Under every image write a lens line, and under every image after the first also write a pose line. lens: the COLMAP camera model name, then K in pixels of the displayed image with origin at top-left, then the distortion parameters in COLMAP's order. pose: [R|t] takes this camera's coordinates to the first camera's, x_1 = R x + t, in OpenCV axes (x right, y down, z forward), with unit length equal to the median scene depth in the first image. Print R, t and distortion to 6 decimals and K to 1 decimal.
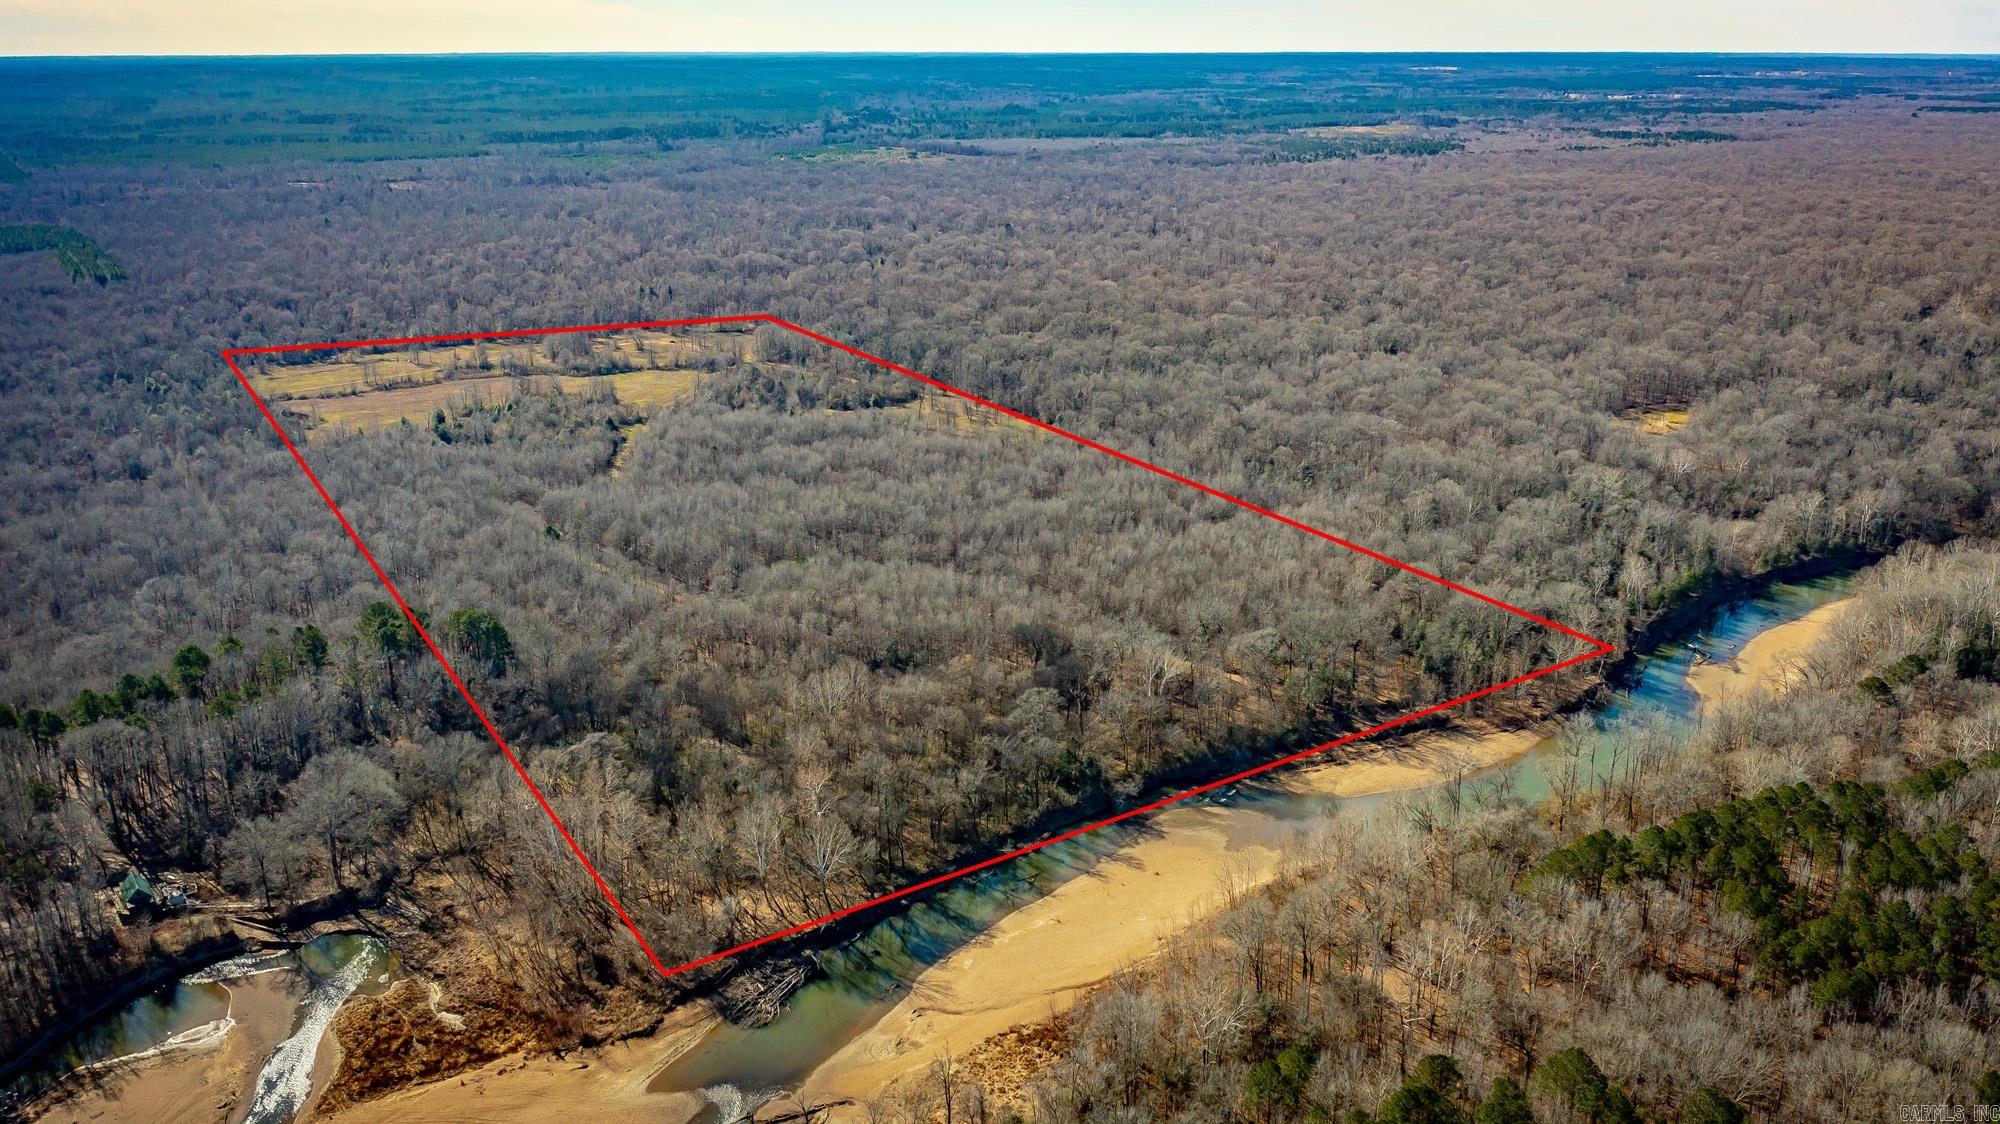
lens RADIAL K [[1661.6, 0, 1009.8], [0, 1661.6, 568.4], [0, 0, 1]] dist [0.001403, -0.007583]
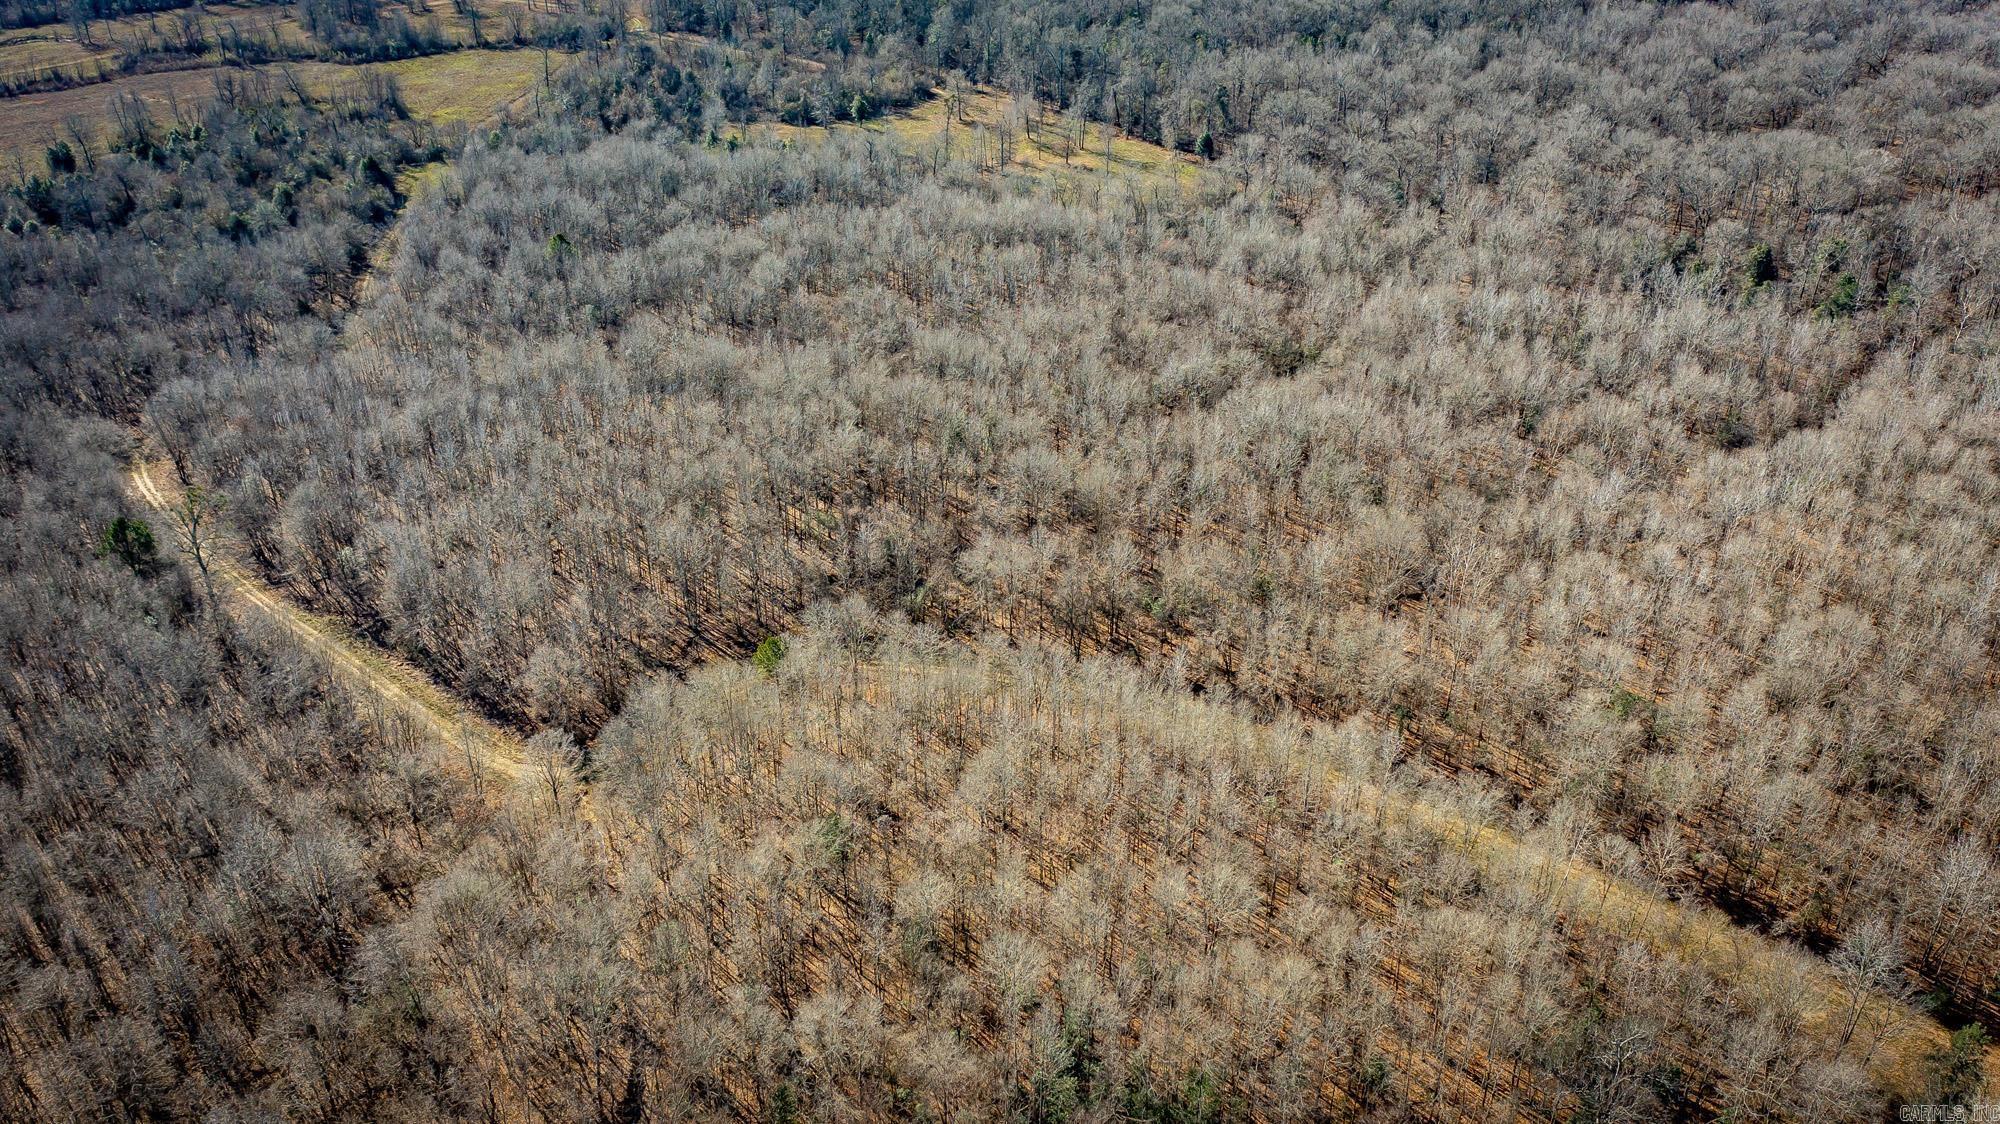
lens RADIAL K [[1661.6, 0, 996.2], [0, 1661.6, 559.3], [0, 0, 1]] dist [0.001403, -0.007583]
pose [[0.999282, -0.024923, 0.028549, -0.054446], [0.018655, 0.979231, 0.201889, -0.063163], [-0.032988, -0.201211, 0.978992, 0.411250]]
